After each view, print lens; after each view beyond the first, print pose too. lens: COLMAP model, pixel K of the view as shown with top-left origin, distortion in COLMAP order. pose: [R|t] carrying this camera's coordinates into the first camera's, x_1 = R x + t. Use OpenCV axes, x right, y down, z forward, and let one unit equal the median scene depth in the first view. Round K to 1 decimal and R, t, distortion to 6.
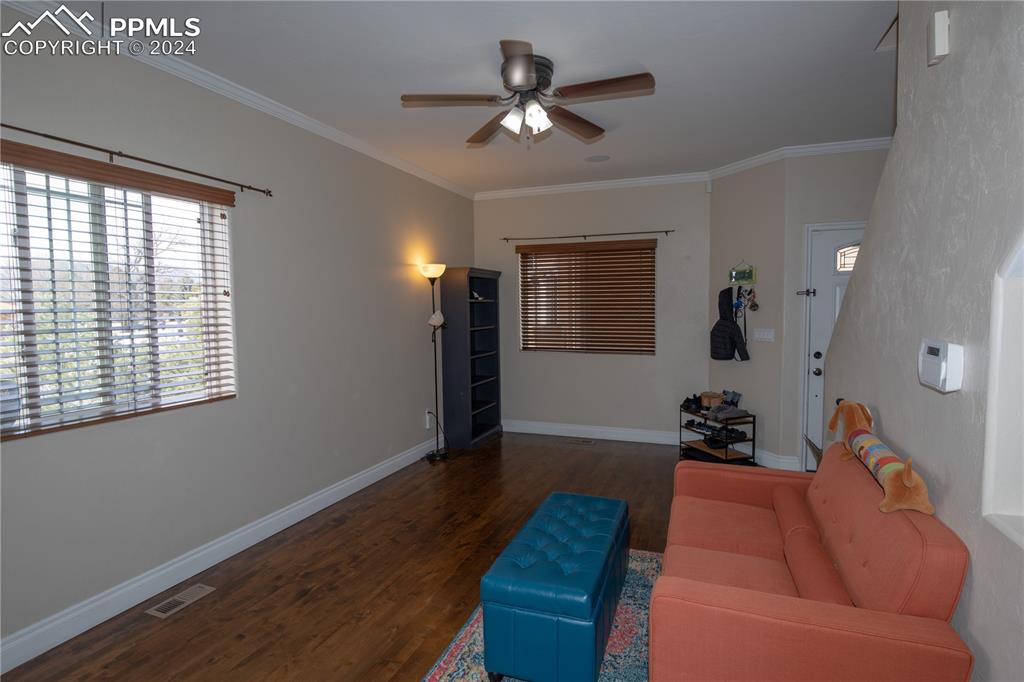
lens RADIAL K [[529.1, 0, 512.0], [0, 529.1, 341.0], [0, 0, 1]] dist [-0.000966, -0.000322]
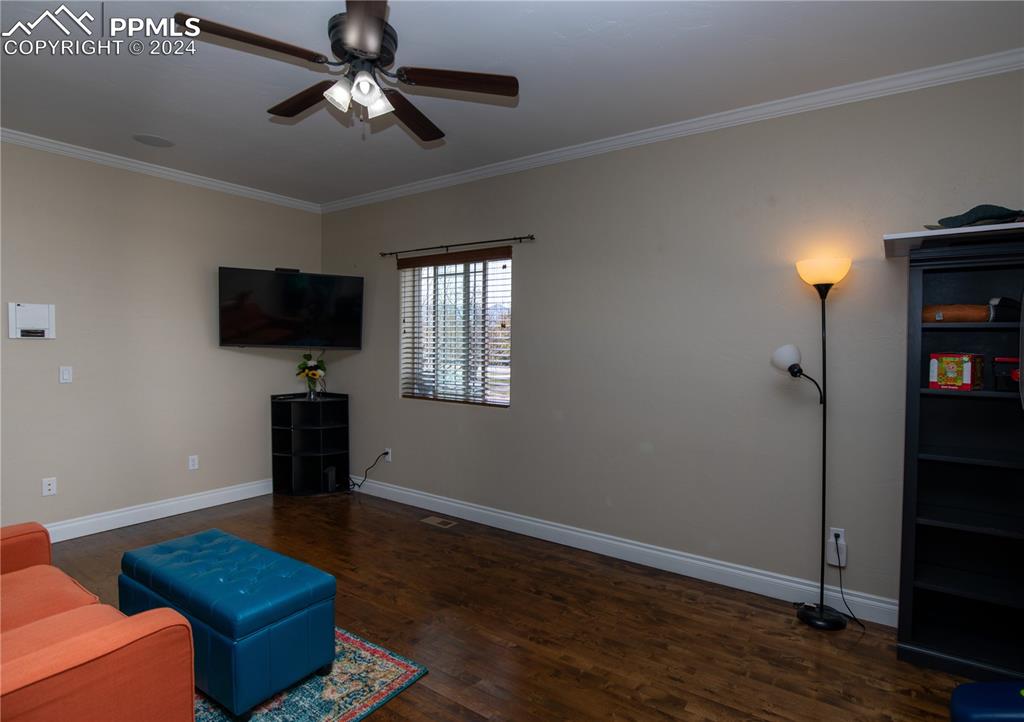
lens RADIAL K [[522.9, 0, 512.0], [0, 522.9, 361.0], [0, 0, 1]] dist [0.003031, 0.000144]
pose [[-0.225796, 0.044724, -0.973148, 0.774299], [-0.068332, 0.995758, 0.061618, -0.093083], [0.971775, 0.080411, -0.221782, 1.437607]]
